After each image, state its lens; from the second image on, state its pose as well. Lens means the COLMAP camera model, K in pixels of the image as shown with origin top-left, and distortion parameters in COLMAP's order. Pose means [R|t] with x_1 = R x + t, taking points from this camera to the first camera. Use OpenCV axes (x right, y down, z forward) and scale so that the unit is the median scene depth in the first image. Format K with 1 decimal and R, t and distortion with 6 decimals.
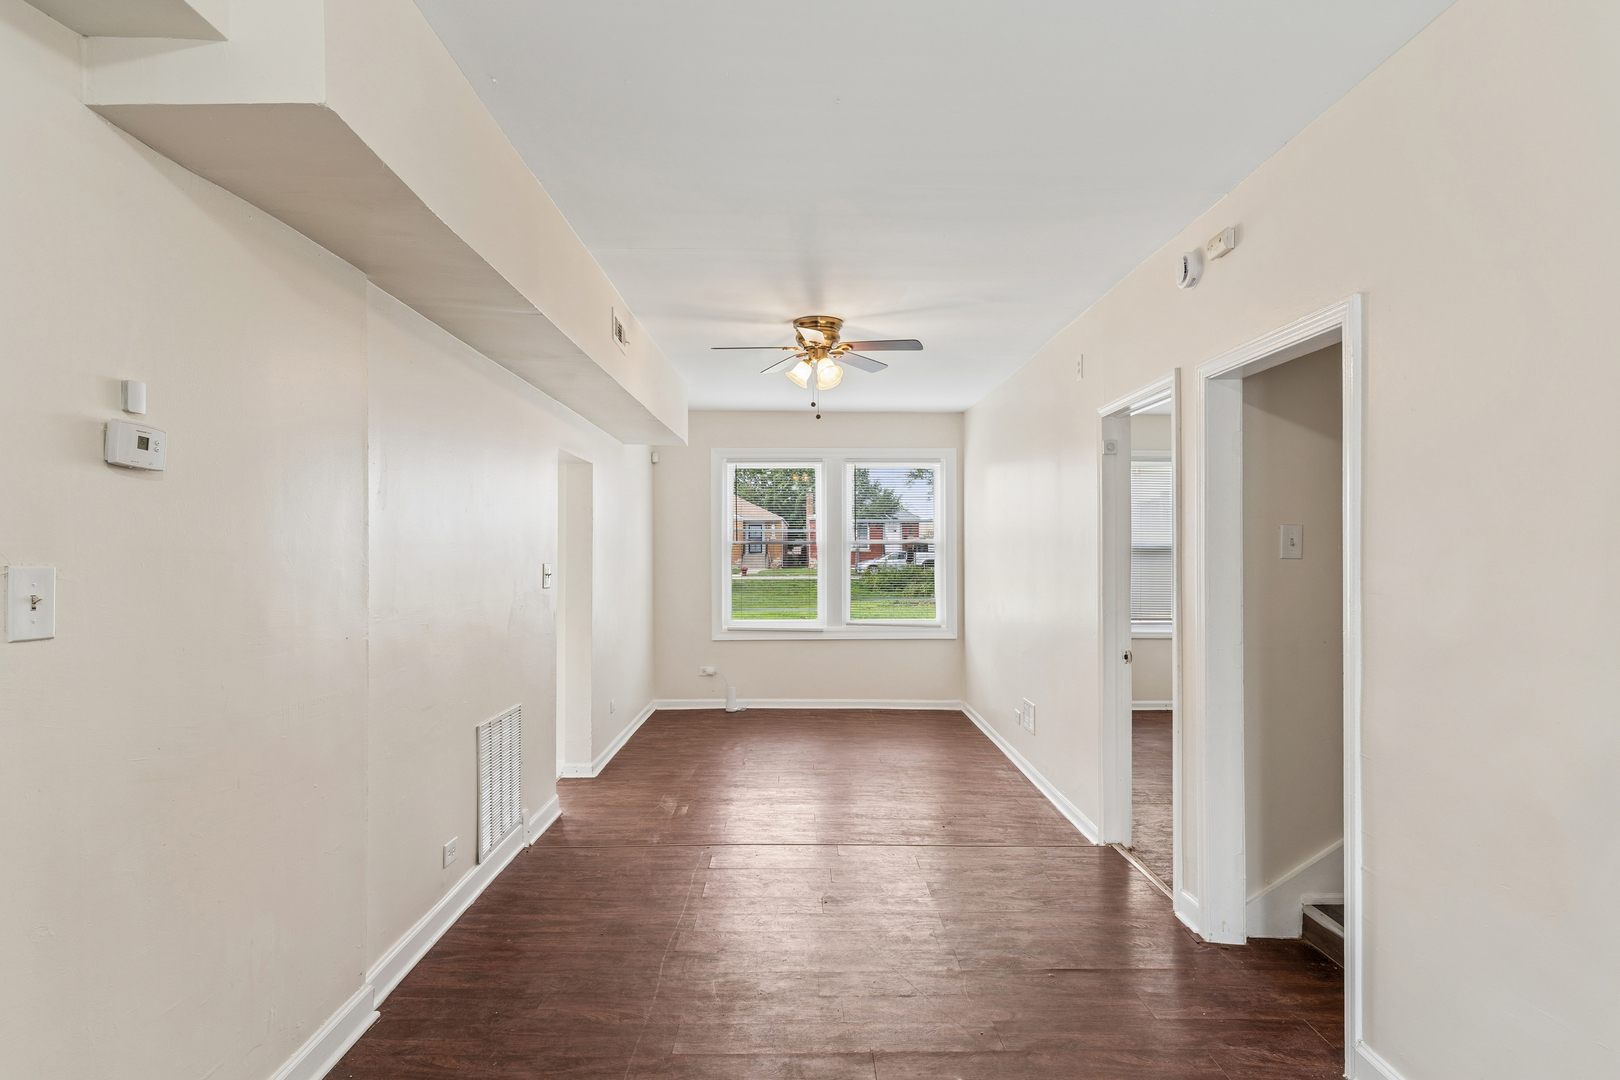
lens RADIAL K [[868.8, 0, 806.2], [0, 868.8, 552.8], [0, 0, 1]] dist [0.004370, -0.000156]
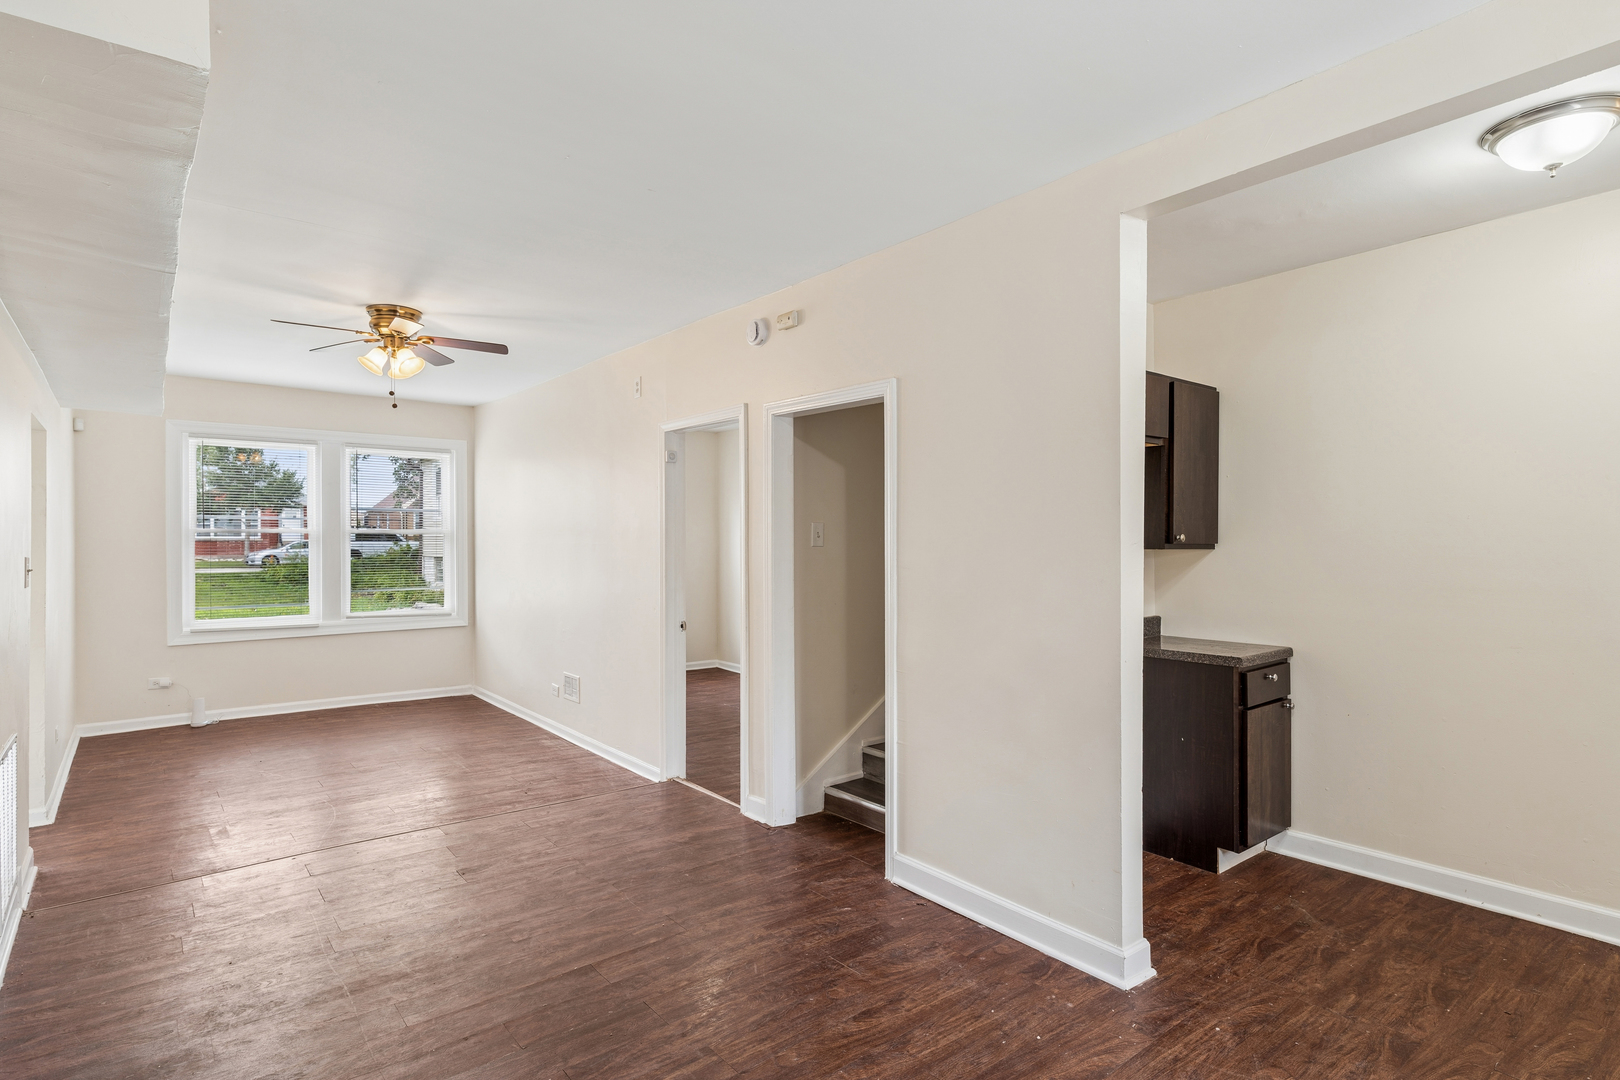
lens RADIAL K [[832.3, 0, 806.4], [0, 832.3, 542.0], [0, 0, 1]] dist [0.000144, -0.000347]
pose [[0.782460, -0.001216, 0.622700, -0.224748], [0.000800, 0.999999, 0.000947, -0.001371], [-0.622700, -0.000243, 0.782460, -0.040640]]
